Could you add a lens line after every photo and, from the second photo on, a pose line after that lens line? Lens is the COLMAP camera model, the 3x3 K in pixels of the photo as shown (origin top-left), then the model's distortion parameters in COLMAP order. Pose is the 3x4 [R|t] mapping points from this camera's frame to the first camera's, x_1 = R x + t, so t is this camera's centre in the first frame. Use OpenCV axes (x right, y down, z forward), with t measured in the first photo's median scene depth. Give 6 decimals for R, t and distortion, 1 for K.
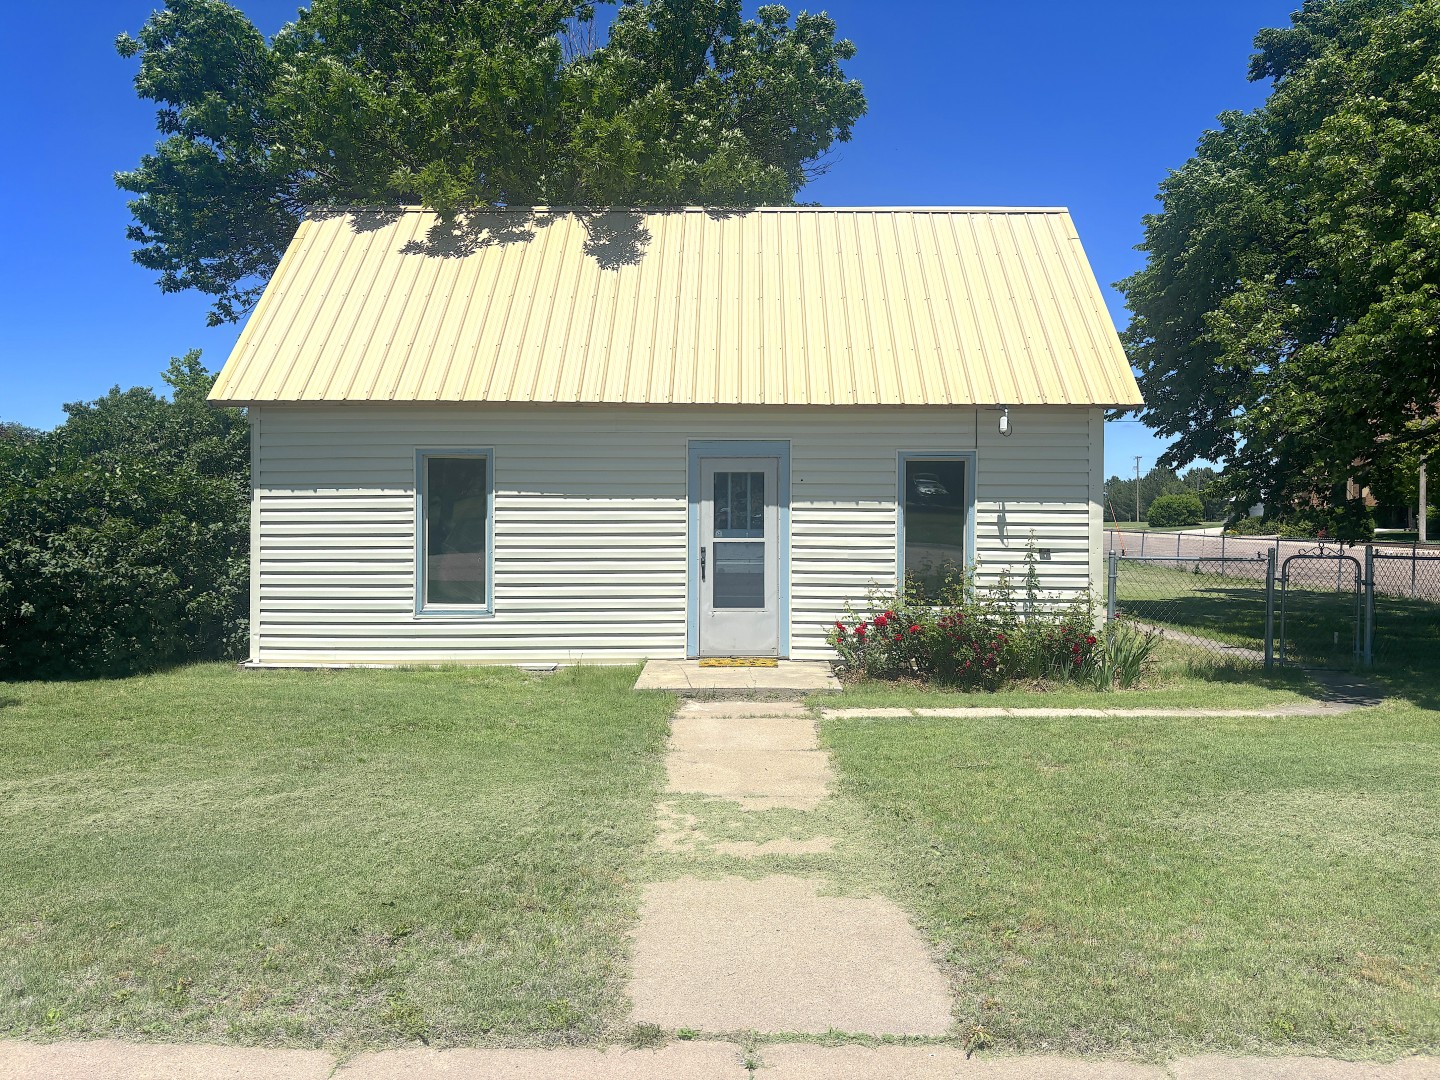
lens RADIAL K [[1090.2, 0, 720.7], [0, 1090.2, 550.0], [0, 0, 1]] dist [0.009384, -0.005027]
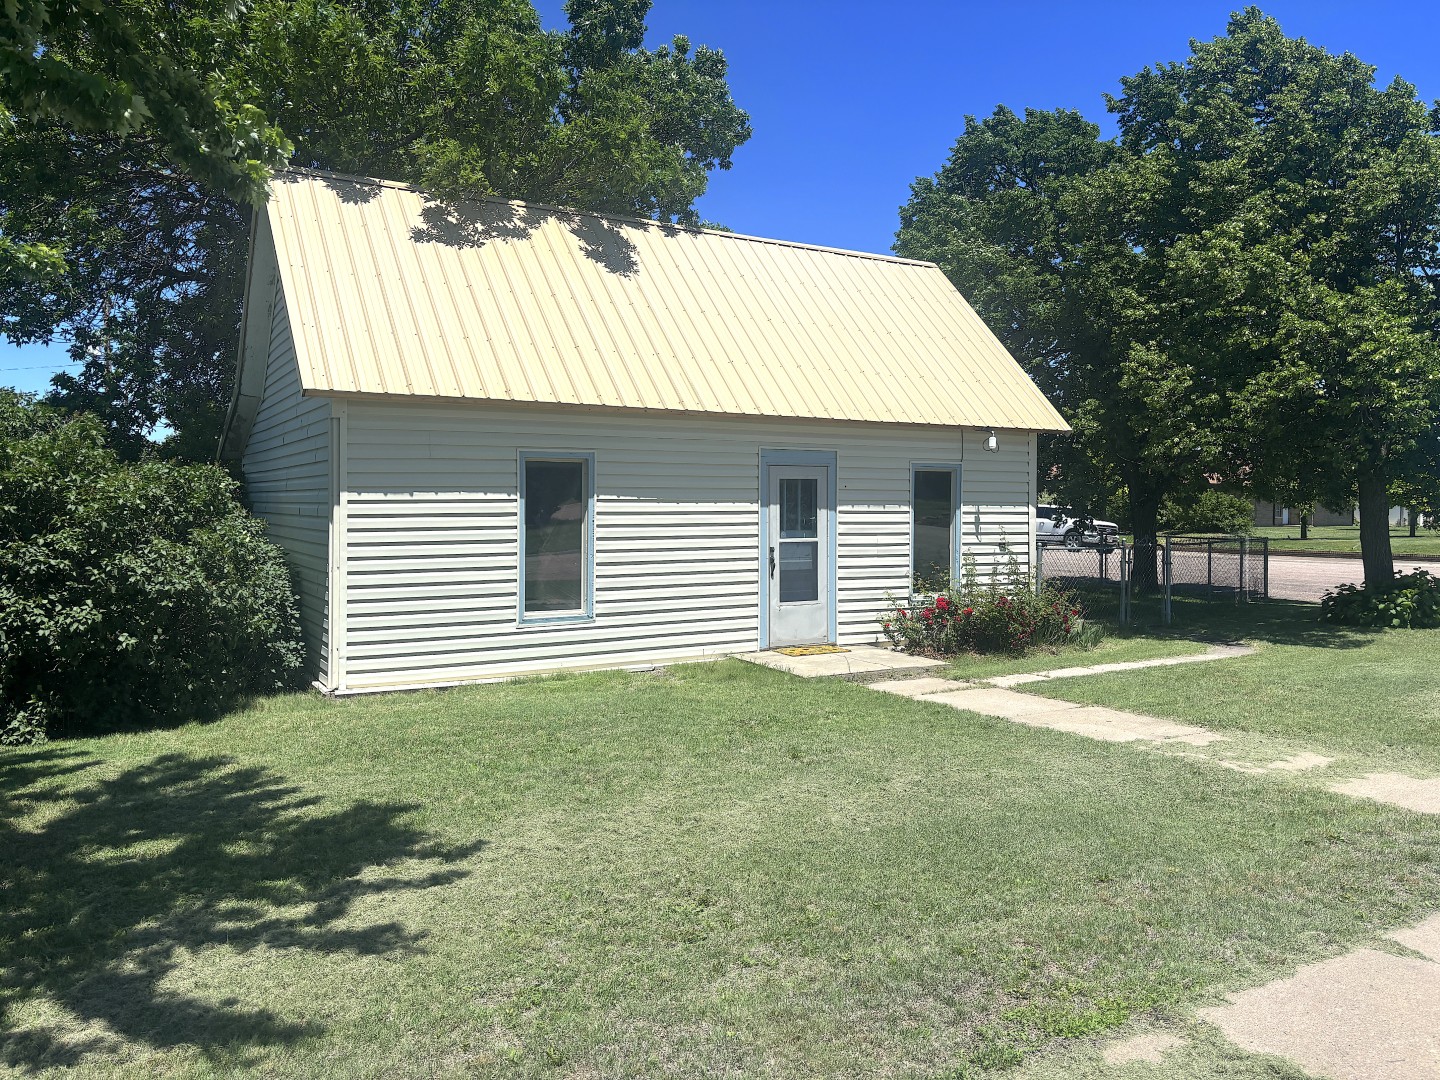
lens RADIAL K [[1090.2, 0, 723.5], [0, 1090.2, 529.3], [0, 0, 1]] dist [0.009384, -0.005027]
pose [[0.867177, -0.012331, 0.497848, -0.601040], [0.016216, 0.999862, -0.003481, -0.017509], [-0.497737, 0.011091, 0.867257, 0.077129]]
